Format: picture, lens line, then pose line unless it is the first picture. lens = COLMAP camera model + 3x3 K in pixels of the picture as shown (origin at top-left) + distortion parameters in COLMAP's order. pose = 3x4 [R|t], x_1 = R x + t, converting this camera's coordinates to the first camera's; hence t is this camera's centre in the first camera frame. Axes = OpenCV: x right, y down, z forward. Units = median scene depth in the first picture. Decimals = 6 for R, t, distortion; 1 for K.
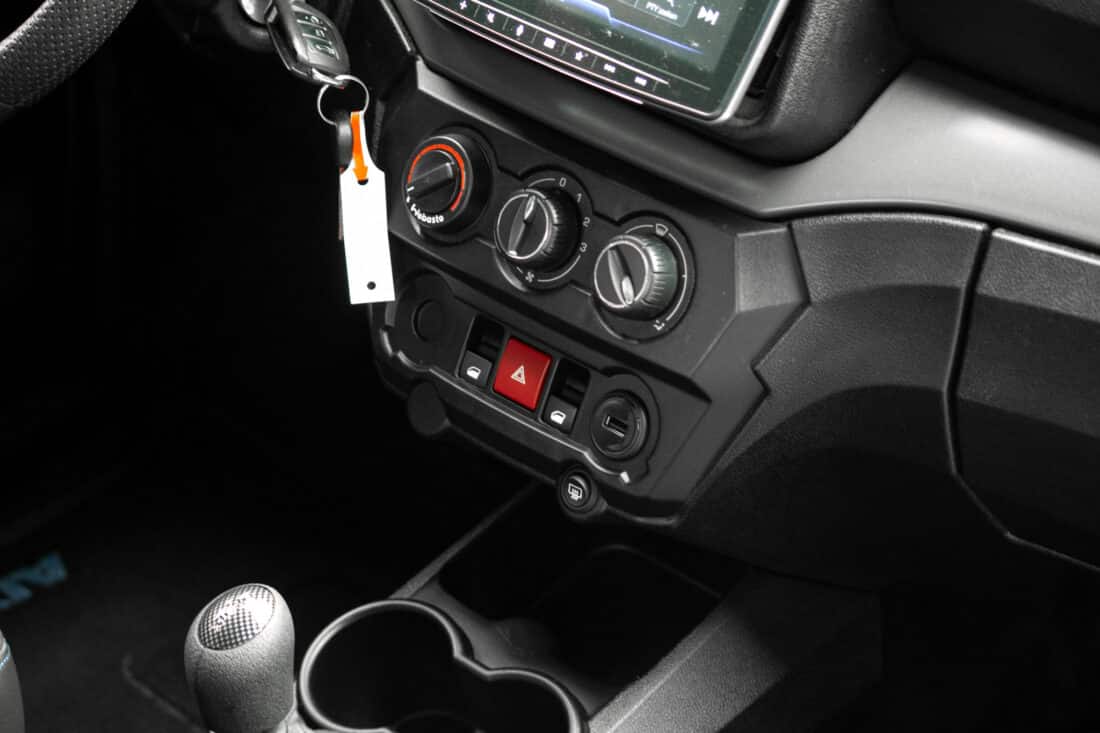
lens RADIAL K [[3130.7, 0, 550.0], [0, 3130.7, 366.5], [0, 0, 1]] dist [-0.246059, 0.097989]
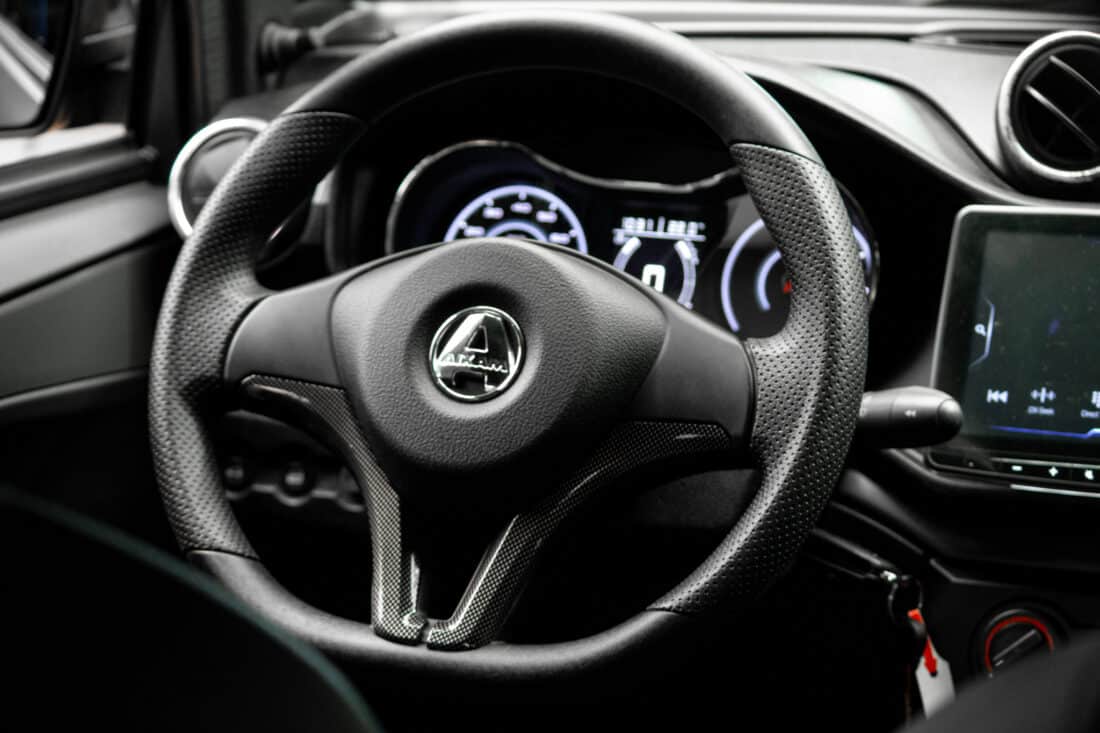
lens RADIAL K [[3130.7, 0, 550.0], [0, 3130.7, 366.5], [0, 0, 1]] dist [-0.246059, 0.097989]
pose [[0.916687, -0.146177, 0.371910, -0.555937], [0.244241, 0.941571, -0.231928, 0.055658], [-0.316277, 0.303441, 0.898829, 0.063145]]
